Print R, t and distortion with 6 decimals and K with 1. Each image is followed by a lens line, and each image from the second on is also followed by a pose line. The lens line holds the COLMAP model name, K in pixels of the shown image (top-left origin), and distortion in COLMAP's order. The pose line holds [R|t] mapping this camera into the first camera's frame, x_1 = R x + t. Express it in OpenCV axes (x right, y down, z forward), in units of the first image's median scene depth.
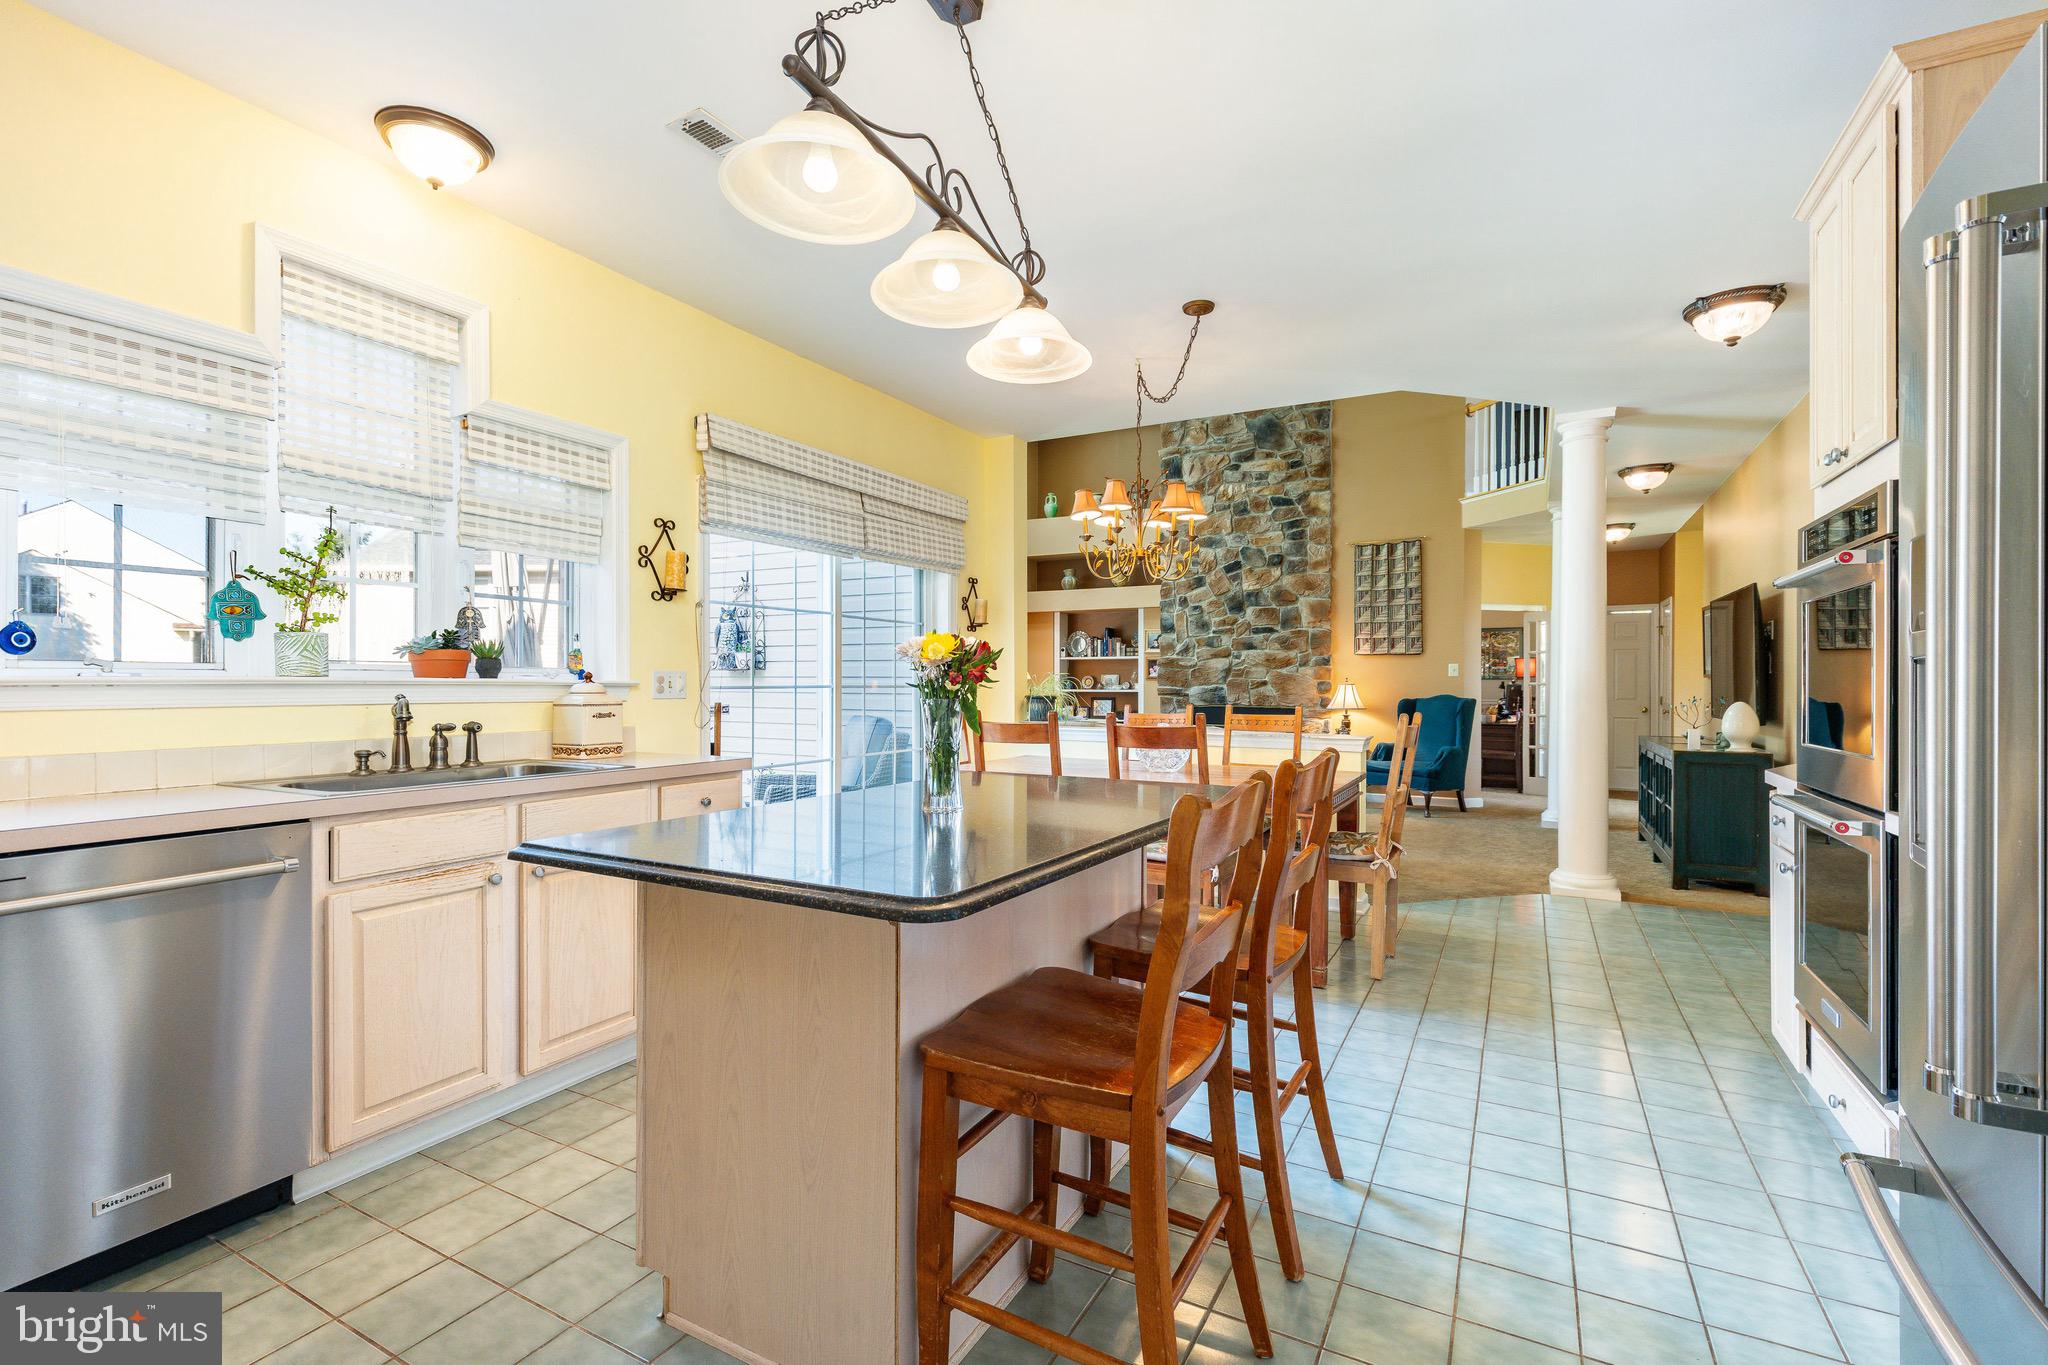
lens RADIAL K [[911.5, 0, 1008.0], [0, 911.5, 688.4], [0, 0, 1]] dist [0.002068, 0.000185]
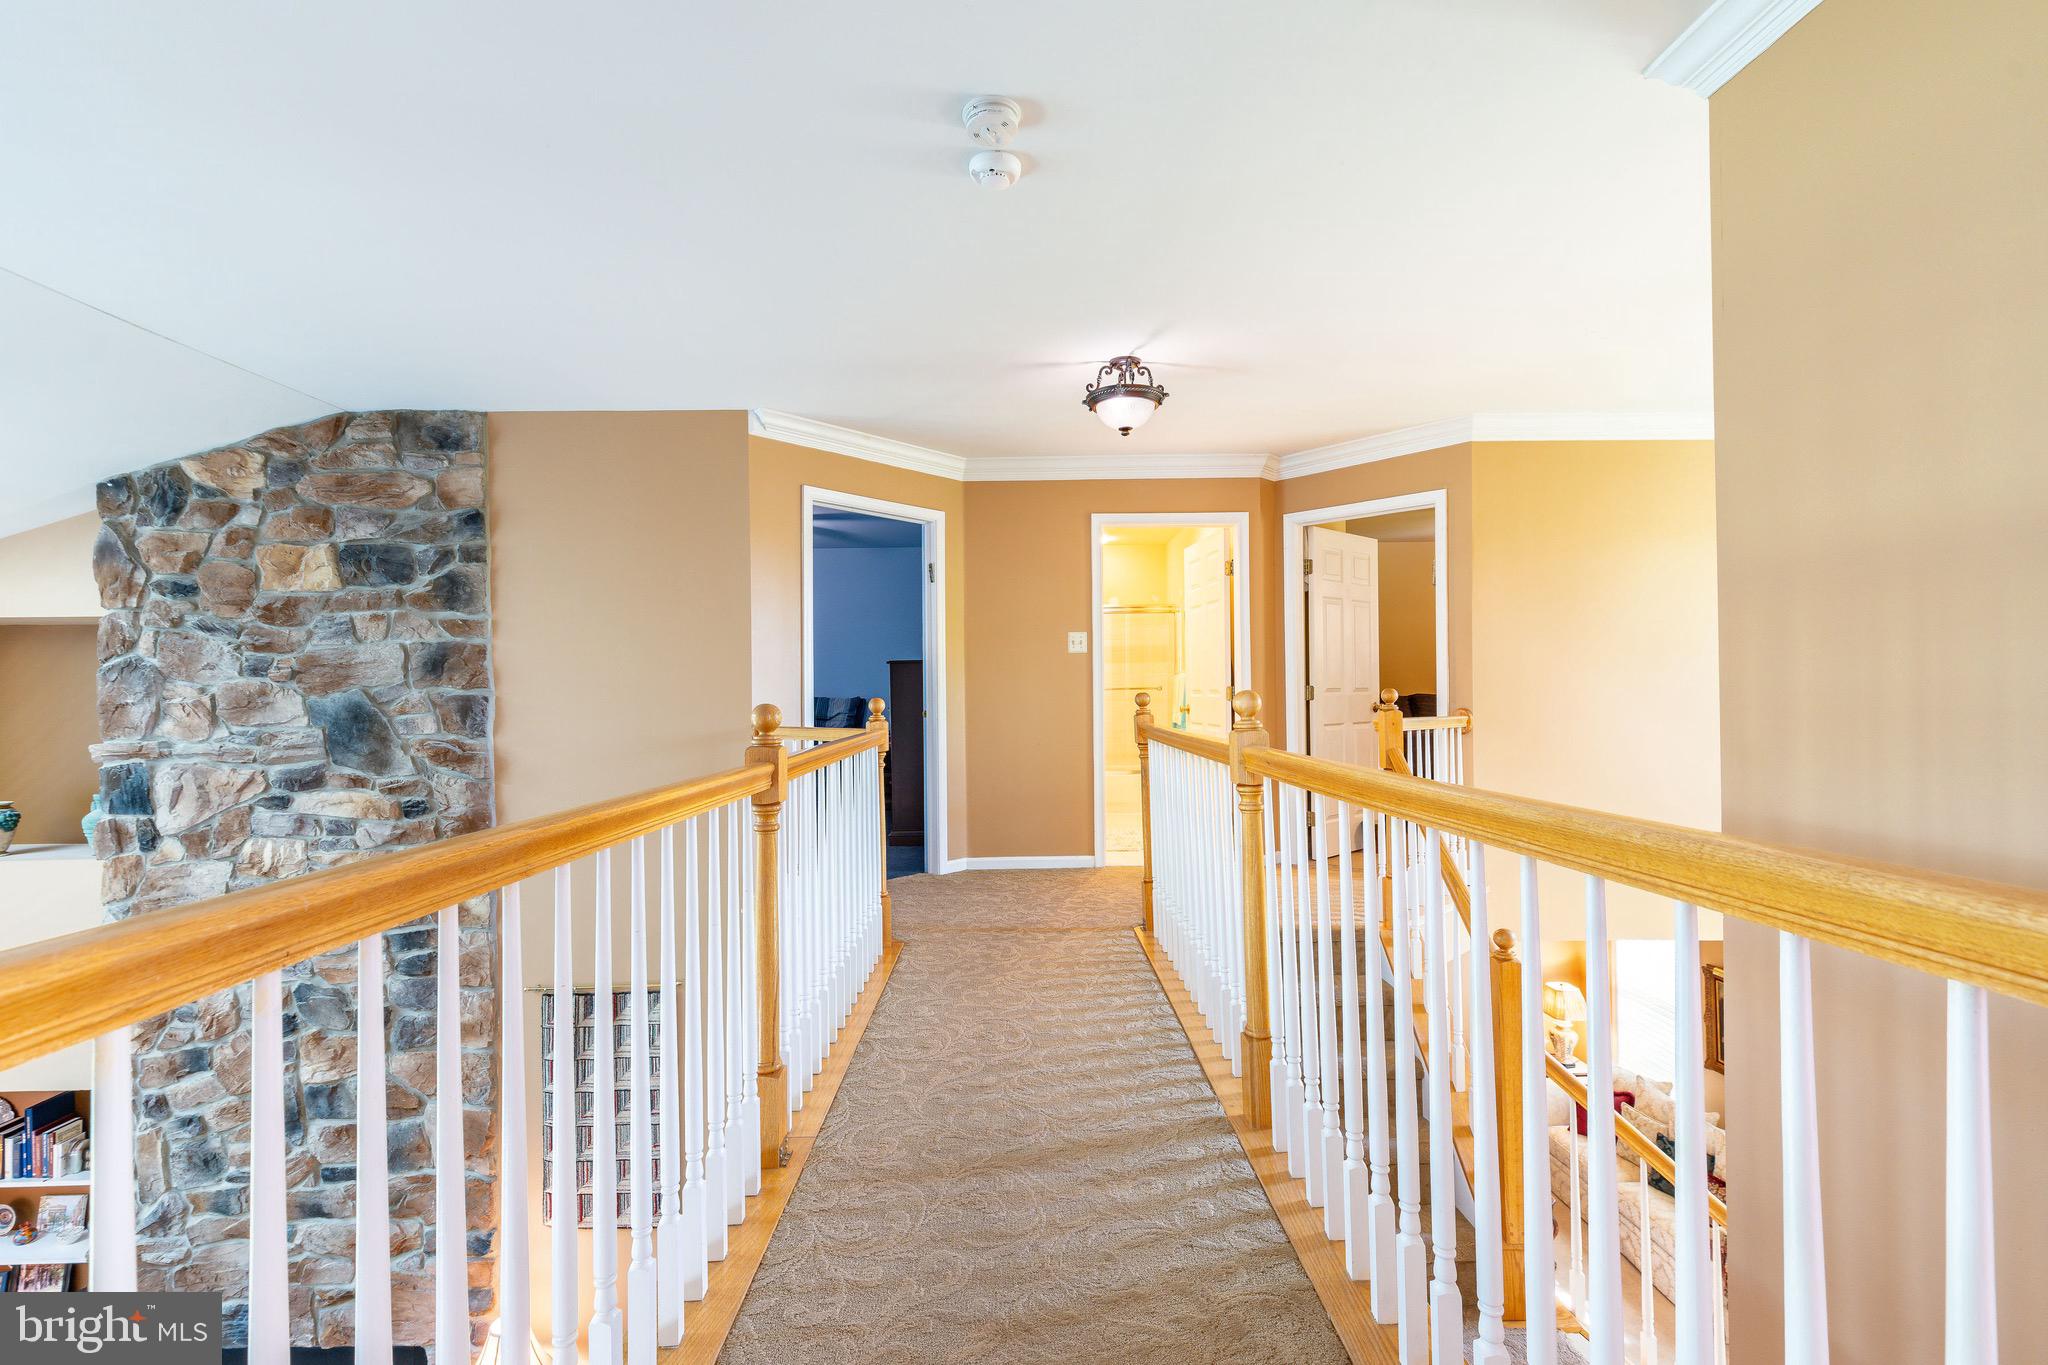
lens RADIAL K [[911.5, 0, 1017.2], [0, 911.5, 686.9], [0, 0, 1]] dist [0.002068, 0.000185]
pose [[0.865663, -0.005526, 0.500597, 0.344734], [0.016832, 0.999695, -0.018072, -0.290651], [-0.500344, 0.024070, 0.865492, 0.449286]]
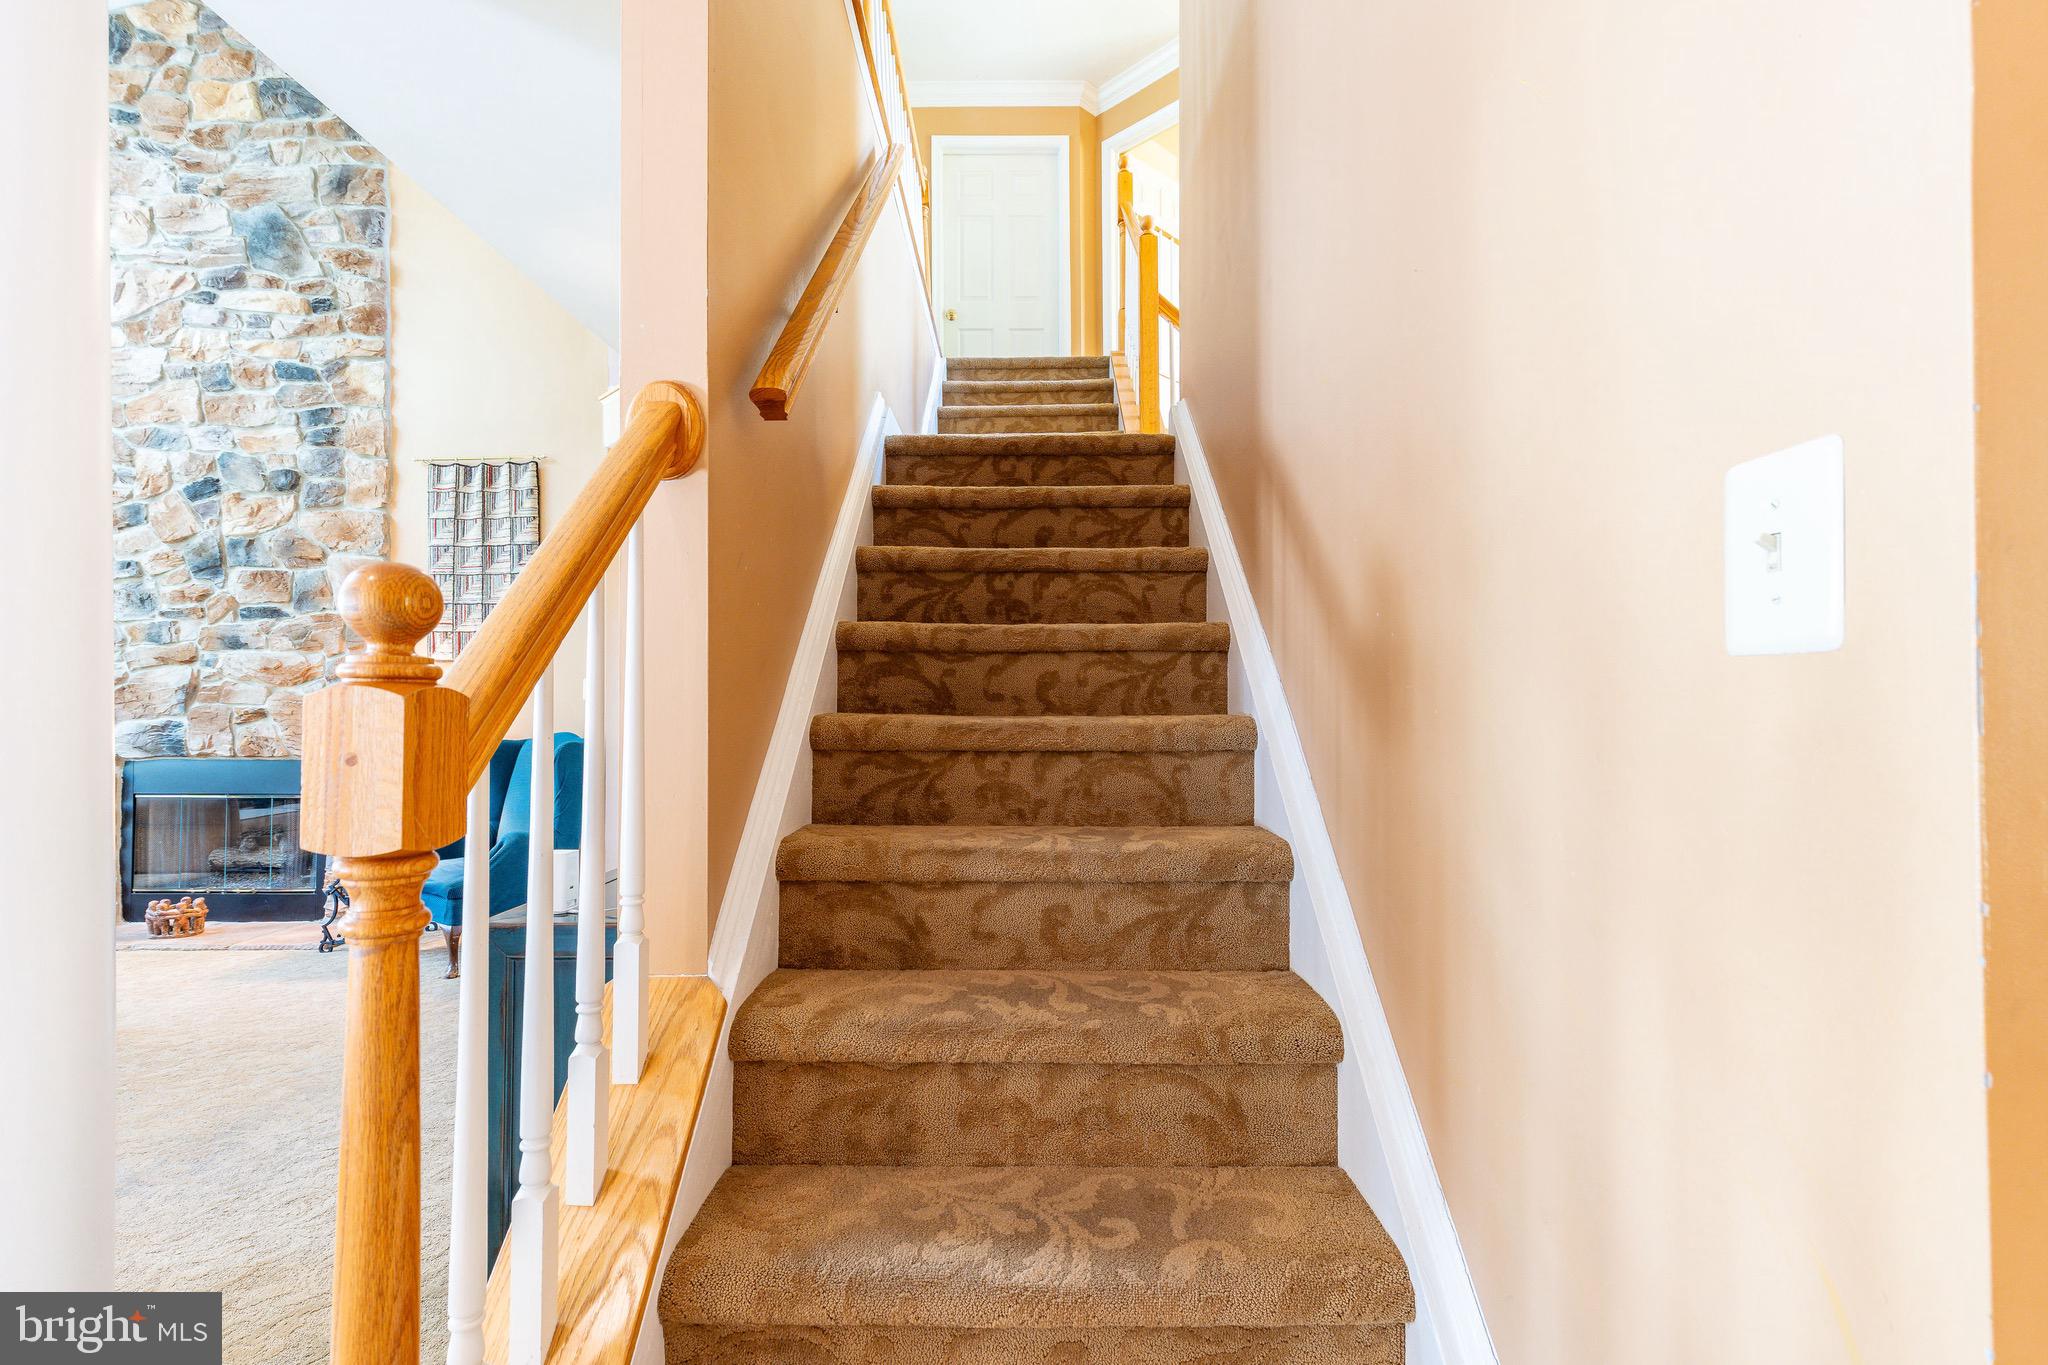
lens RADIAL K [[911.5, 0, 1020.6], [0, 911.5, 686.8], [0, 0, 1]] dist [0.002068, 0.000185]
pose [[0.867316, 0.002795, 0.497750, 0.401572], [0.009475, 0.999710, -0.022124, -0.005473], [-0.497668, 0.023905, 0.867038, 0.331390]]
